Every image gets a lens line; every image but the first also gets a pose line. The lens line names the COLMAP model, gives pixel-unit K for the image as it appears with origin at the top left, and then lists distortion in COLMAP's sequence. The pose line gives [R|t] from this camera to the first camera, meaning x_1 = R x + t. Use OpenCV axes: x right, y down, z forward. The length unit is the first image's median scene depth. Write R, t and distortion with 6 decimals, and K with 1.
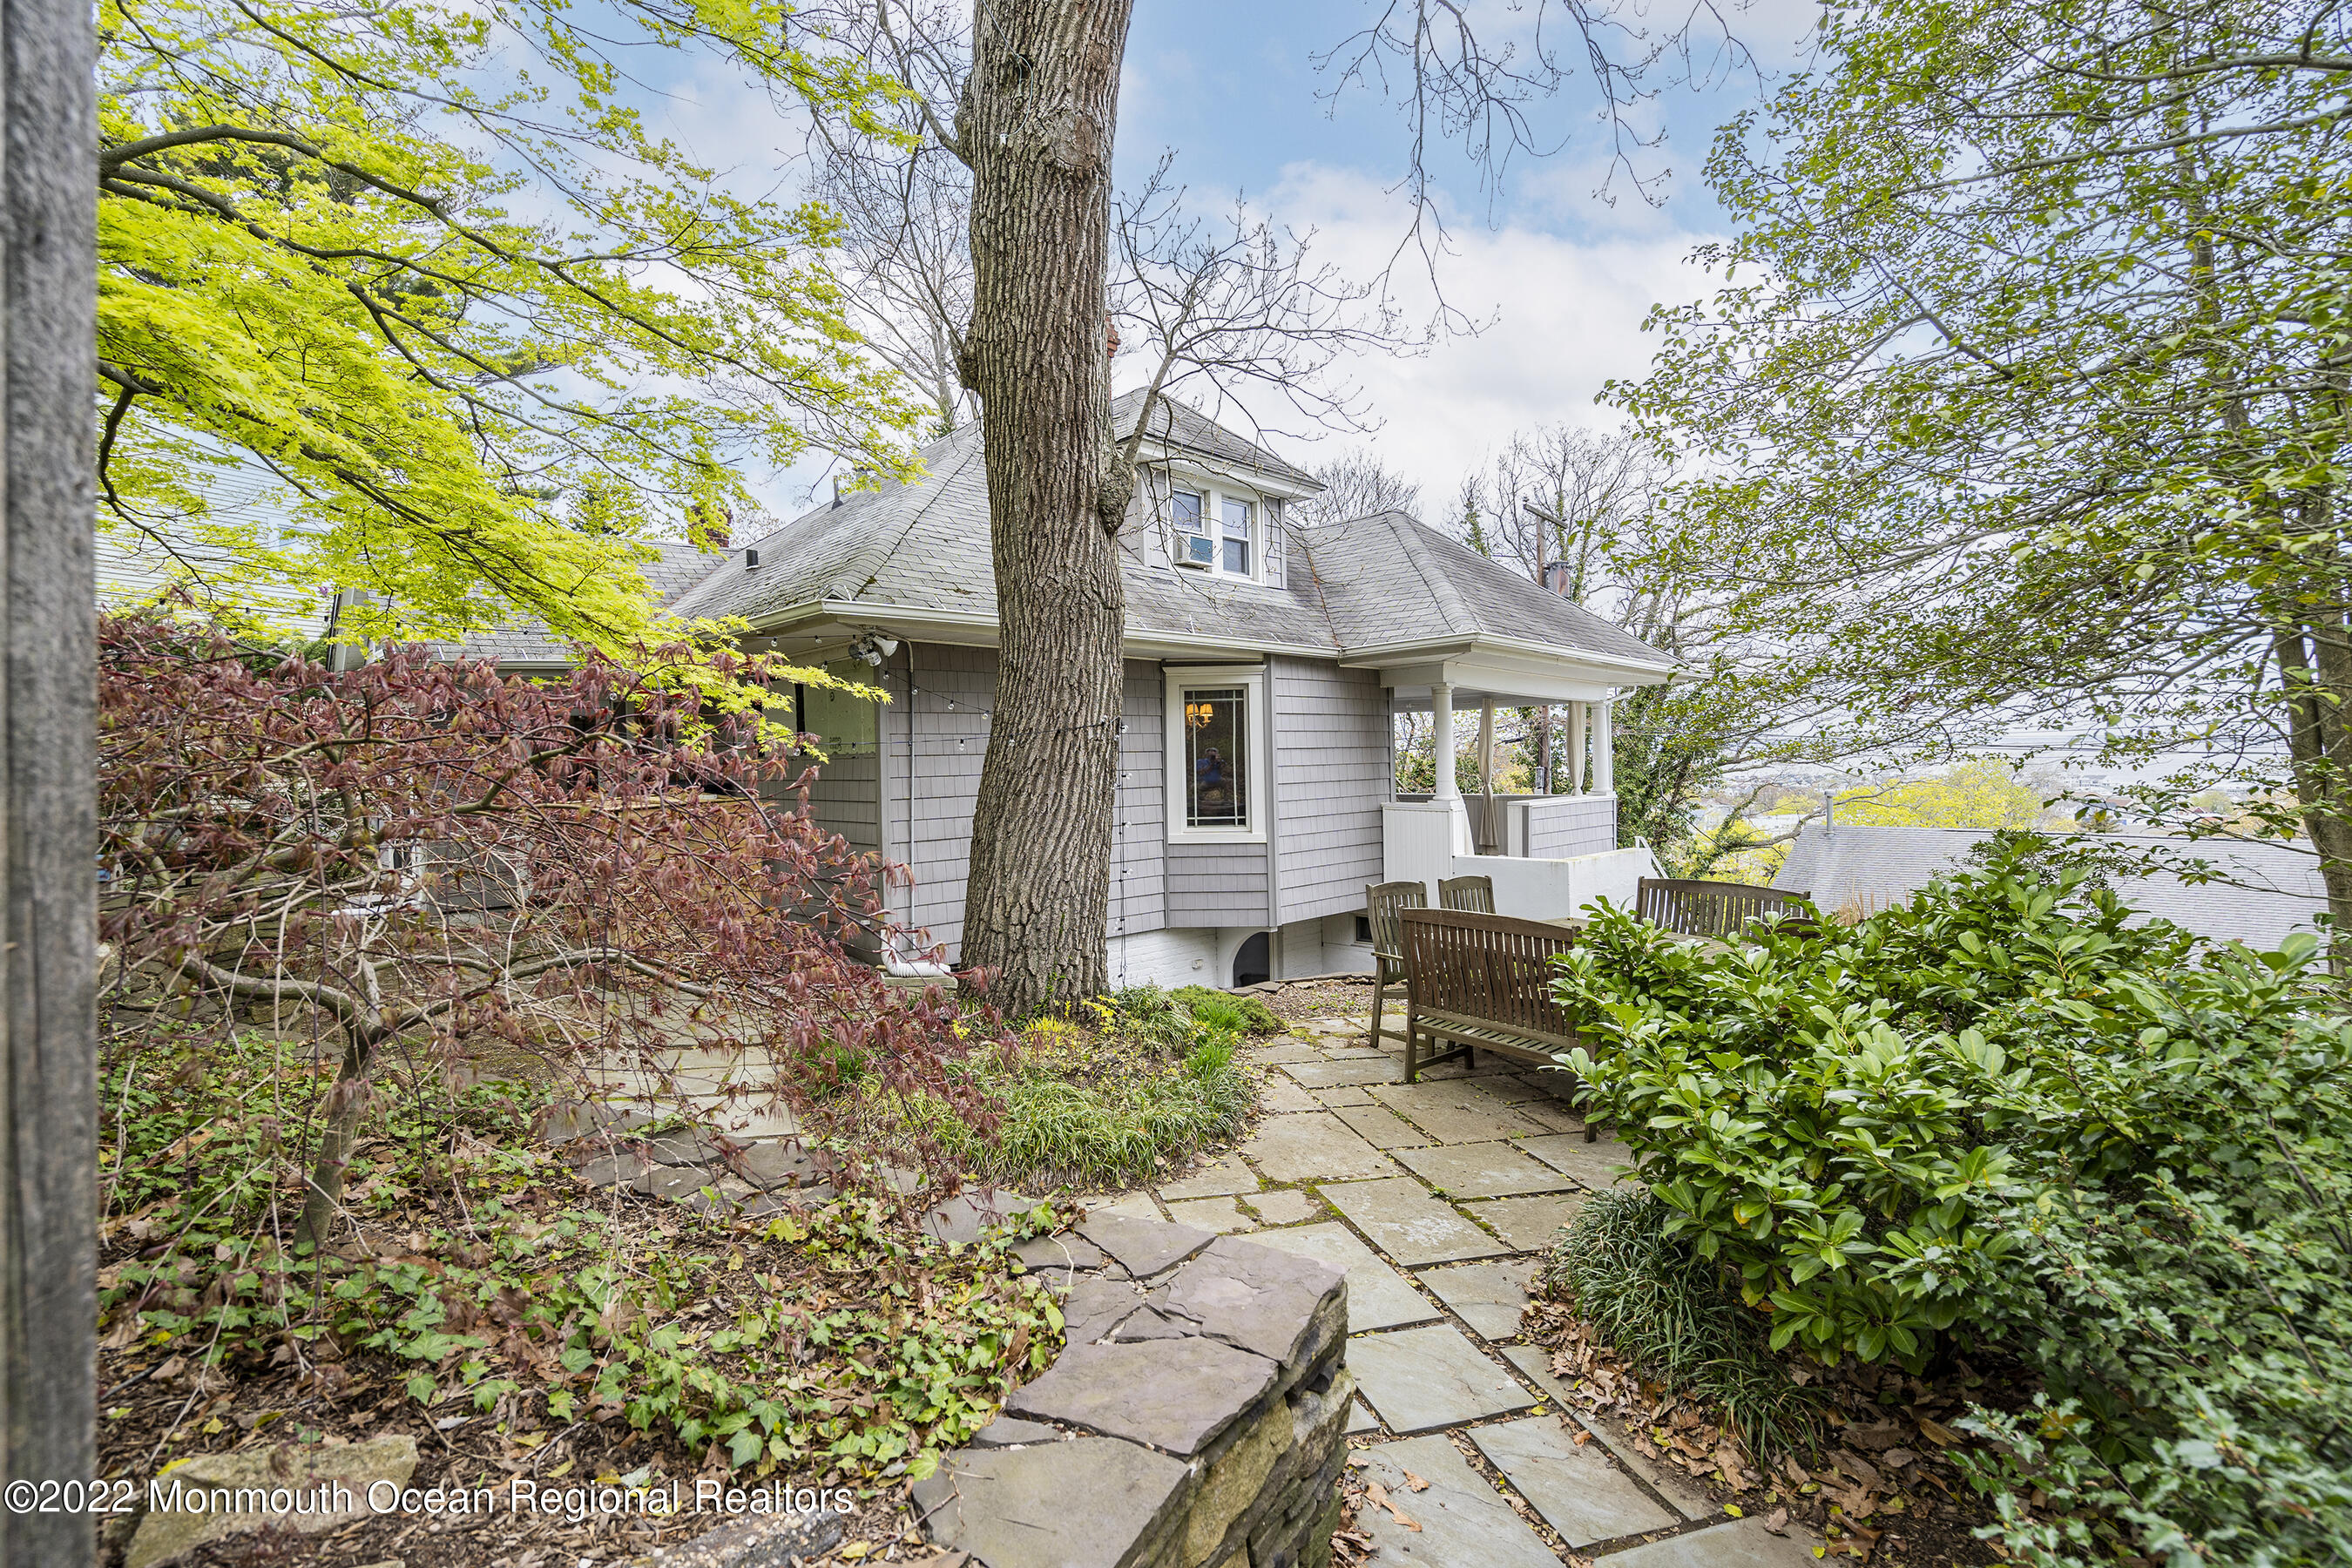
lens RADIAL K [[1025.9, 0, 1176.0], [0, 1025.9, 784.0], [0, 0, 1]] dist [0.021110, 0.000036]
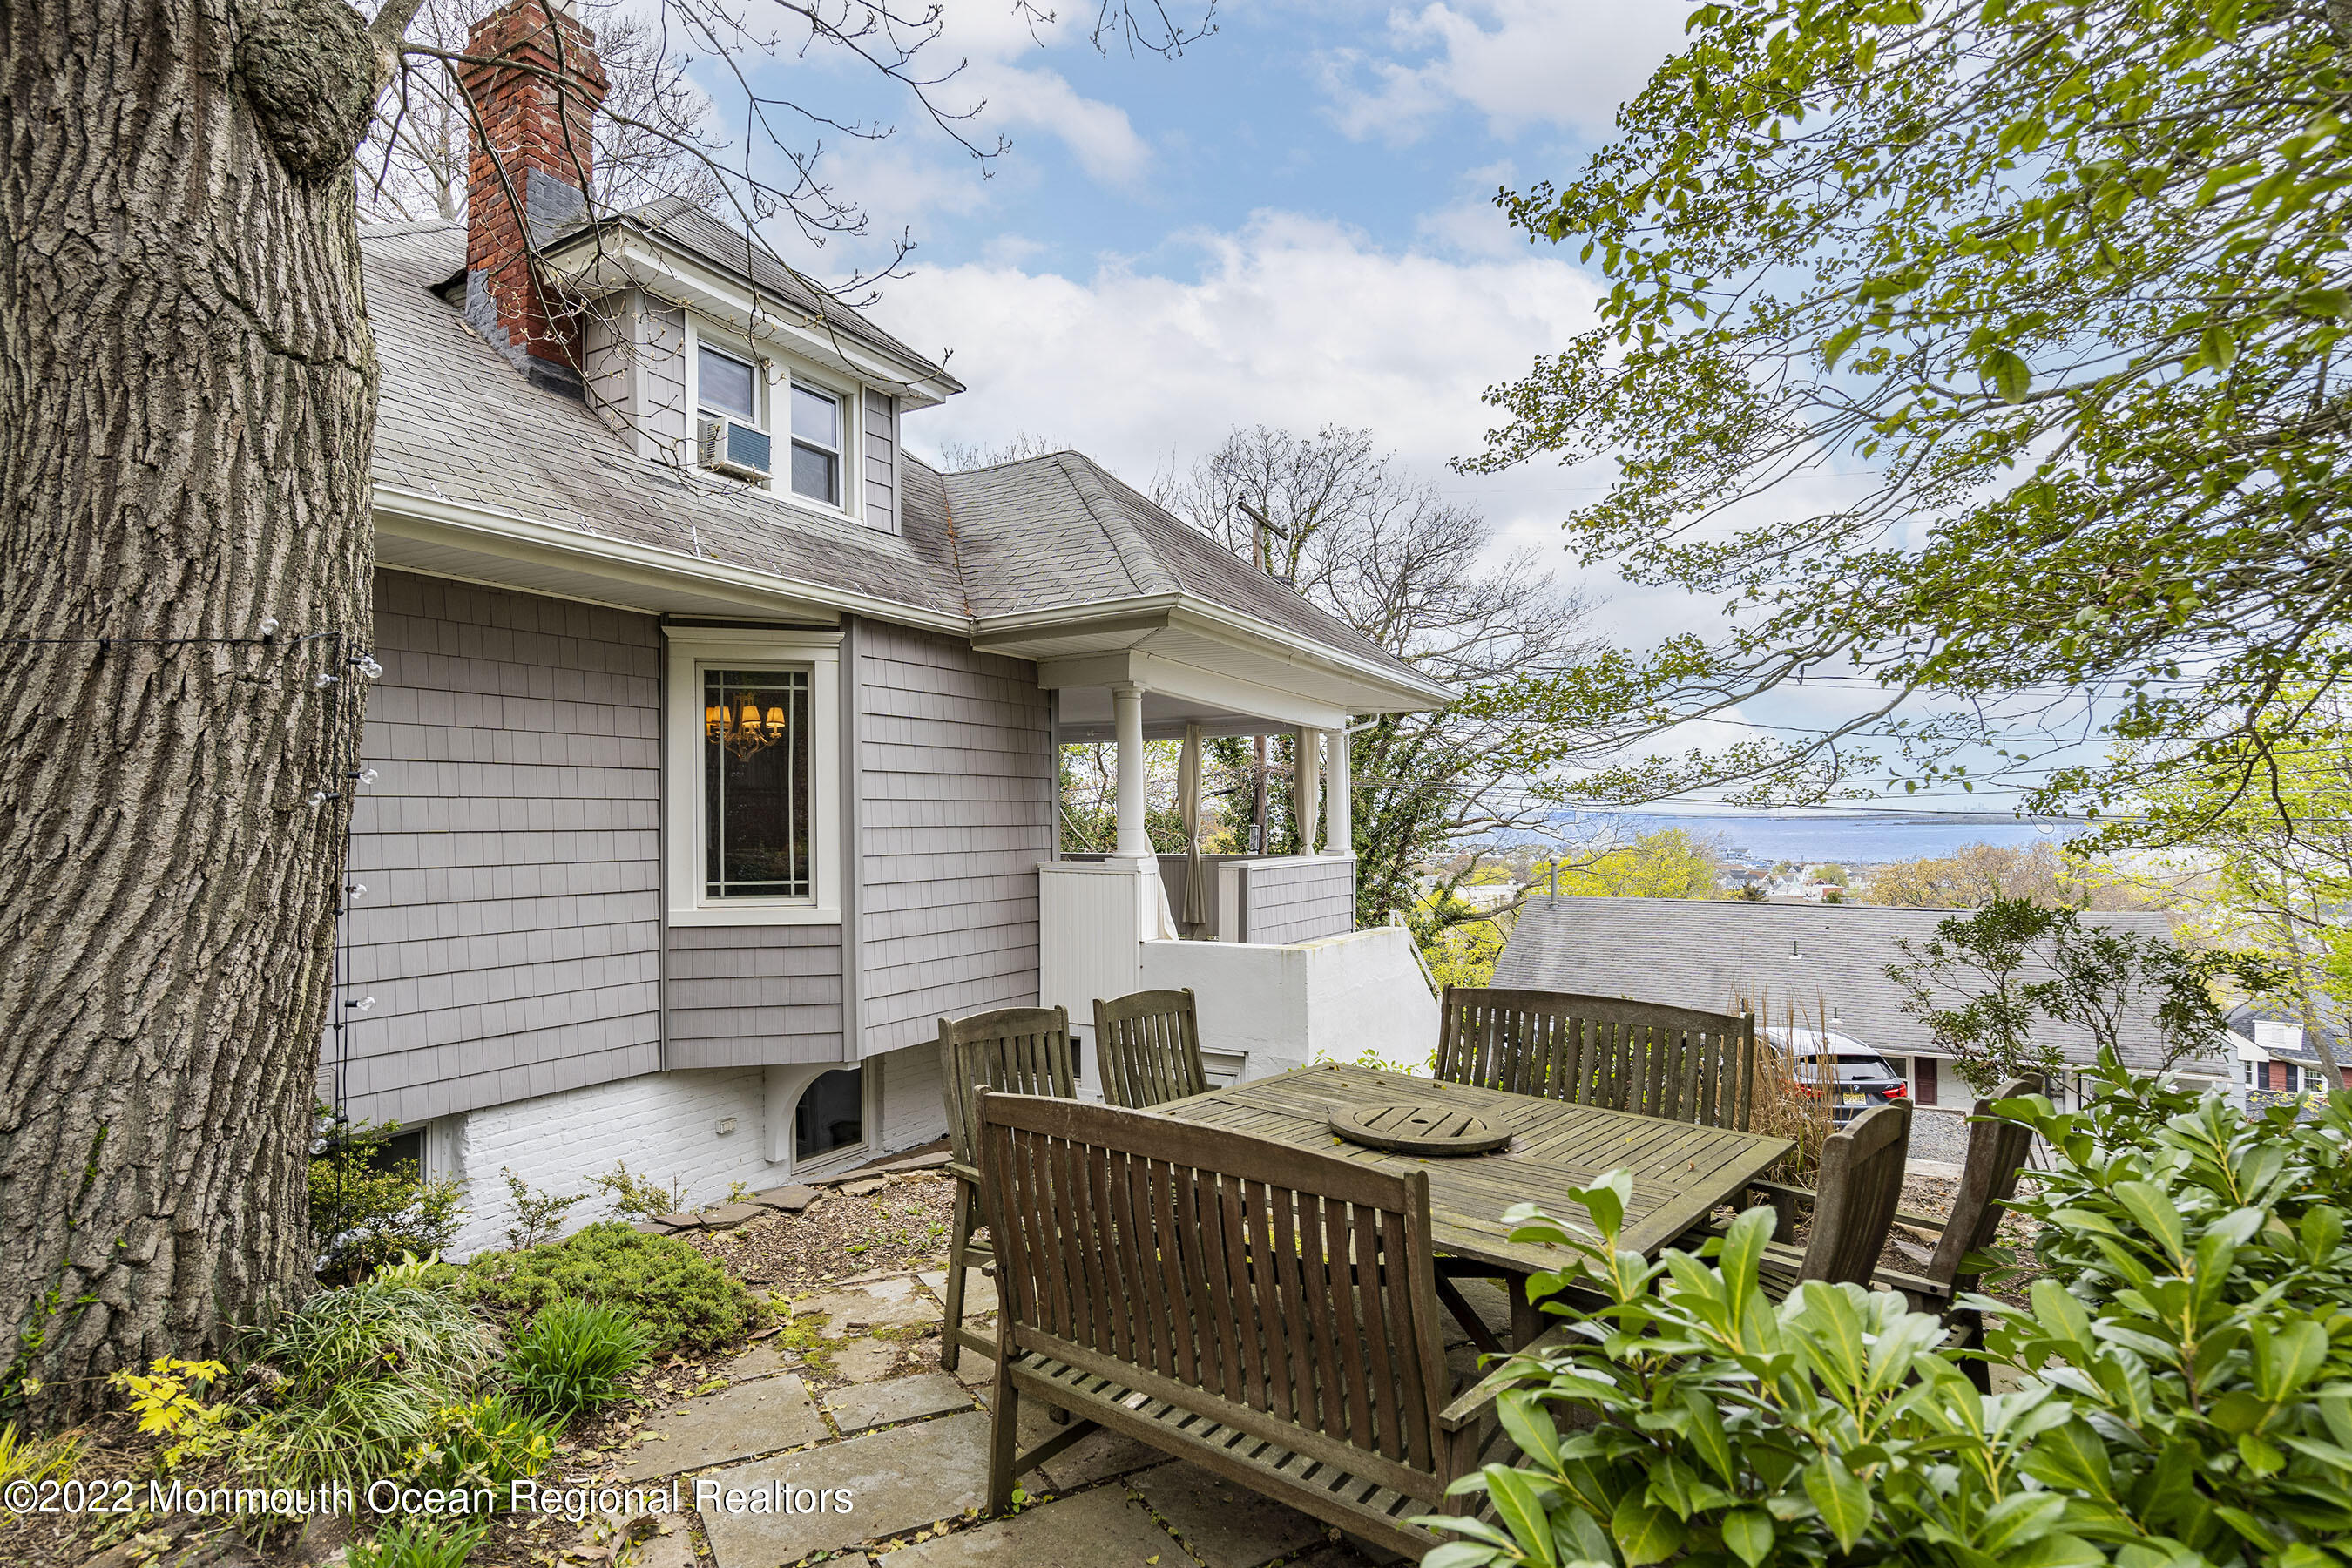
lens RADIAL K [[1299.5, 0, 1113.3], [0, 1299.5, 839.1], [0, 0, 1]] dist [-0.005338, 0.001415]
pose [[0.972709, 0.010409, 0.231793, 0.065544], [-0.009590, 0.999943, -0.004659, 0.008995], [-0.231829, 0.002309, 0.972754, 0.212310]]
